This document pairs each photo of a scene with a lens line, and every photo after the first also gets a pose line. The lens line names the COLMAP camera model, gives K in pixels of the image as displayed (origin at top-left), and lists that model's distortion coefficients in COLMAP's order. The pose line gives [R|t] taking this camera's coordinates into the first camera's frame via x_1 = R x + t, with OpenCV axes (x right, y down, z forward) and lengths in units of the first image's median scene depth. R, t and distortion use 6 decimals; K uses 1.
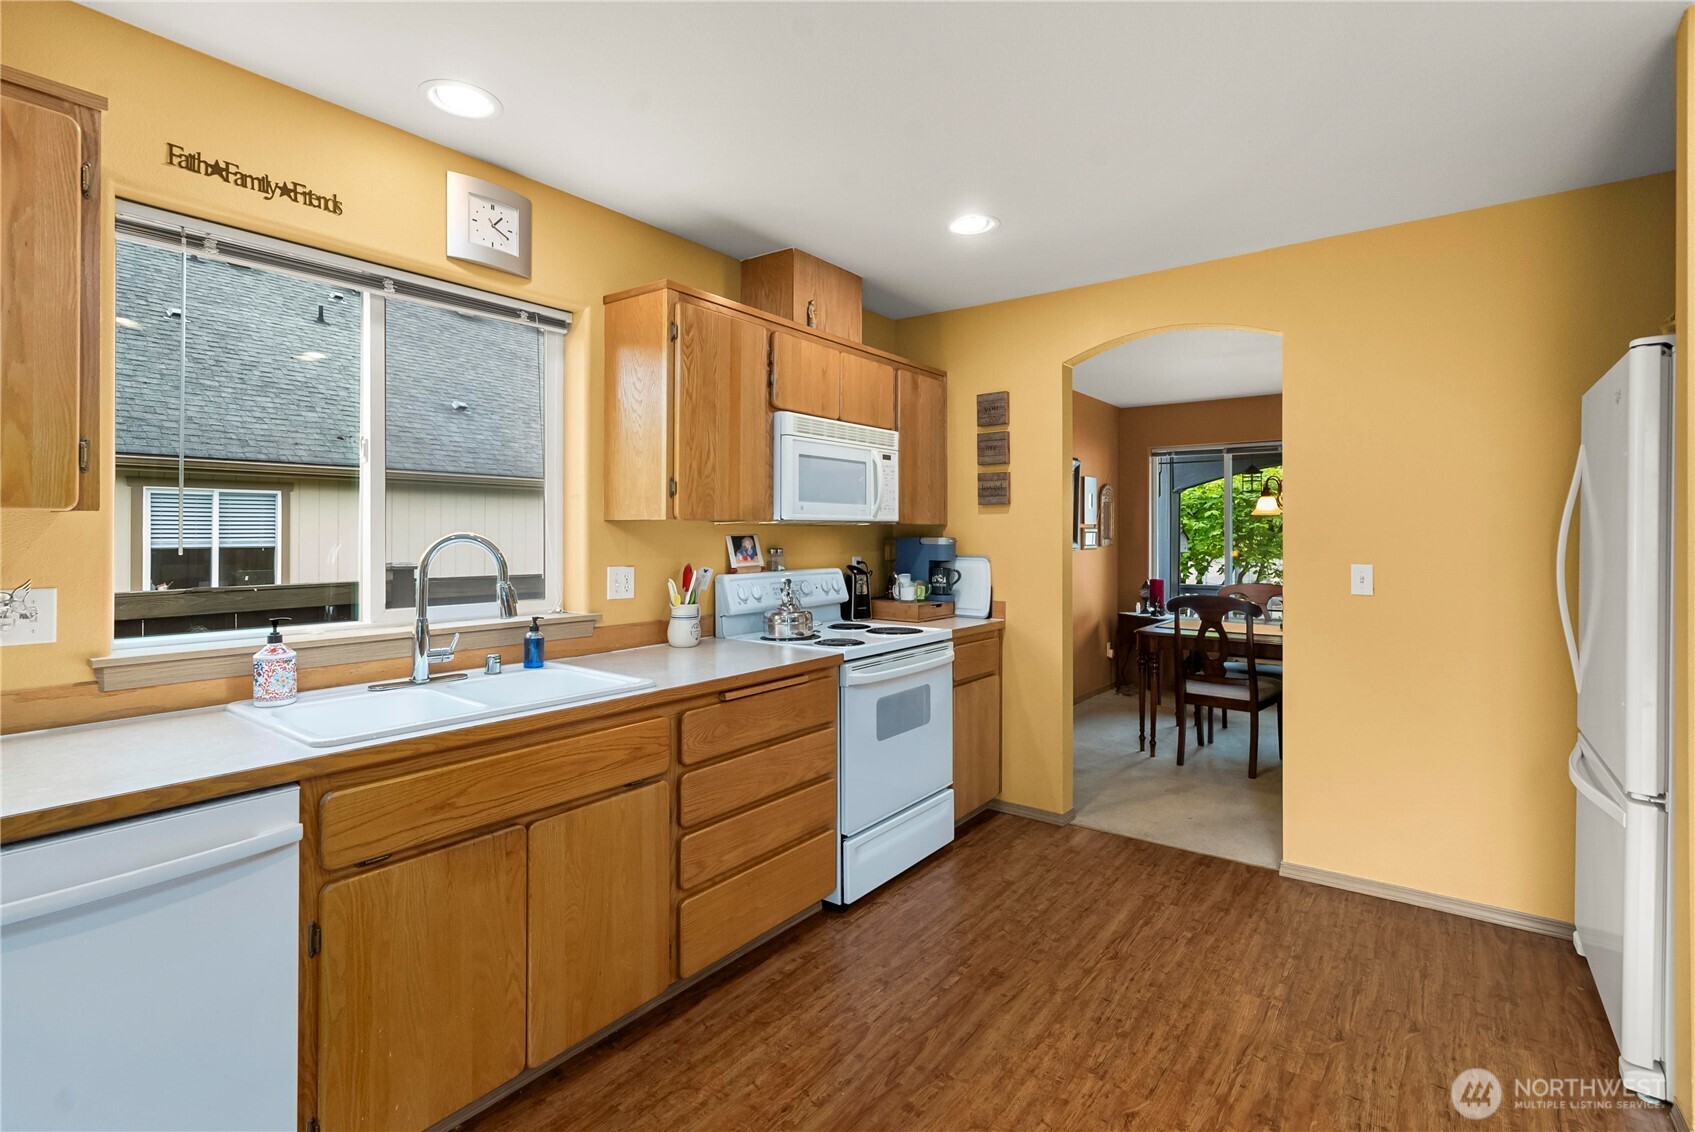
lens RADIAL K [[808.7, 0, 846.6], [0, 808.7, 529.2], [0, 0, 1]] dist [0.000477, 0.000173]
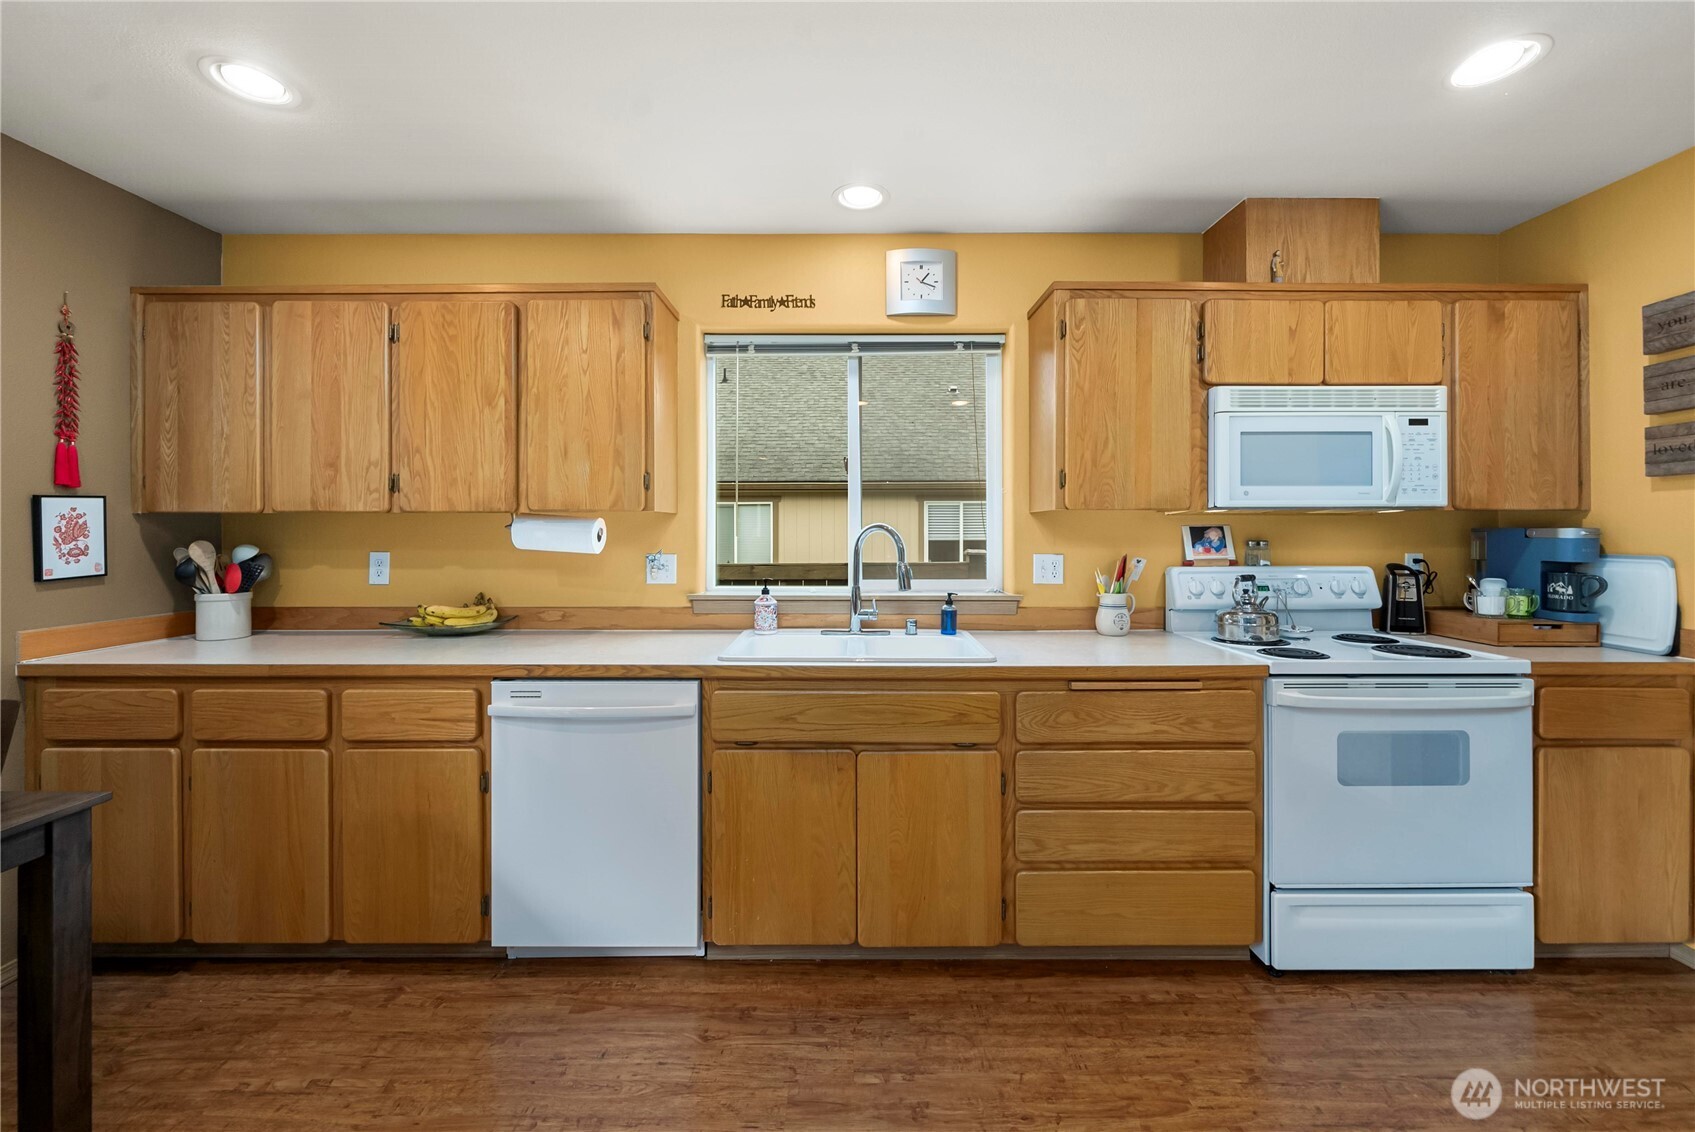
lens RADIAL K [[674.1, 0, 845.3], [0, 674.1, 530.1], [0, 0, 1]] dist [-0.002839, -0.000030]
pose [[0.595735, -0.004484, -0.803169, 0.300520], [0.005538, 0.999984, -0.001475, 0.013567], [0.803162, -0.003570, 0.595750, 0.242930]]
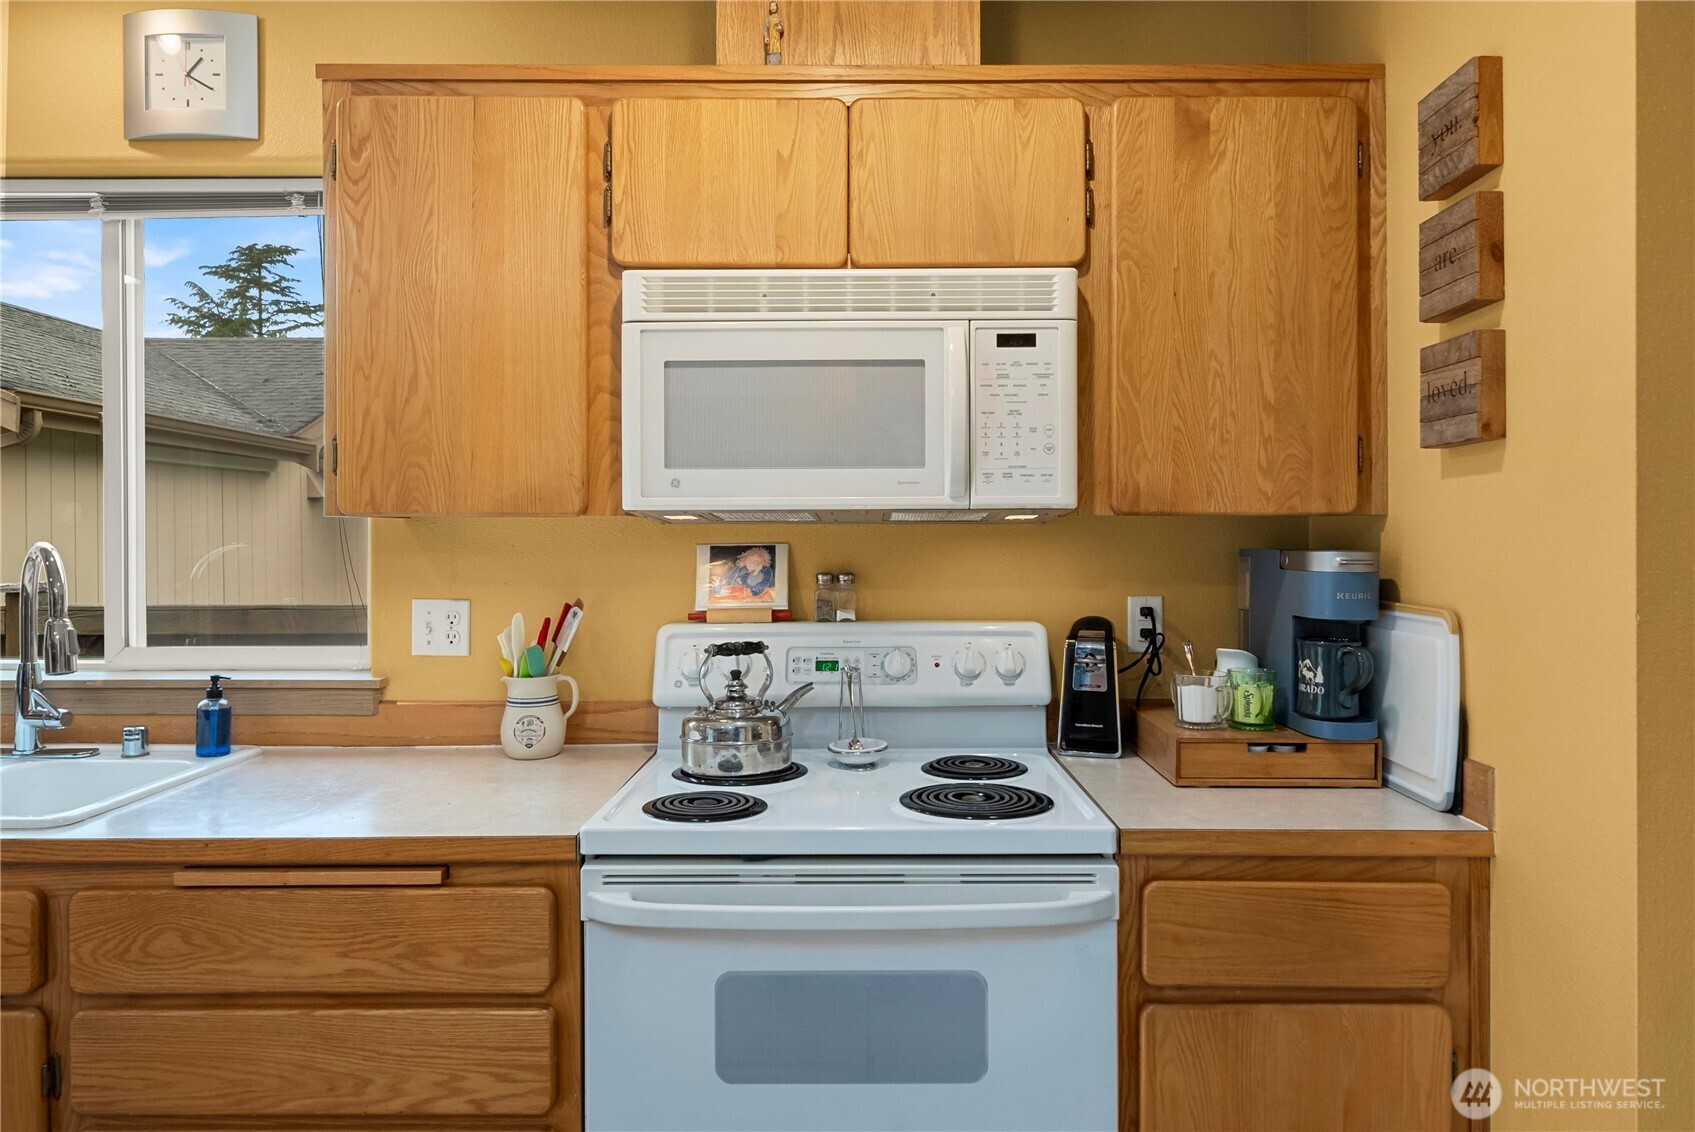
lens RADIAL K [[1095.6, 0, 856.4], [0, 1095.6, 541.6], [0, 0, 1]] dist [0.005252, 0.000863]
pose [[0.590958, -0.000365, -0.806702, 0.536527], [0.007375, 0.999961, 0.004949, 0.003734], [0.806668, -0.008874, 0.590938, 0.805775]]
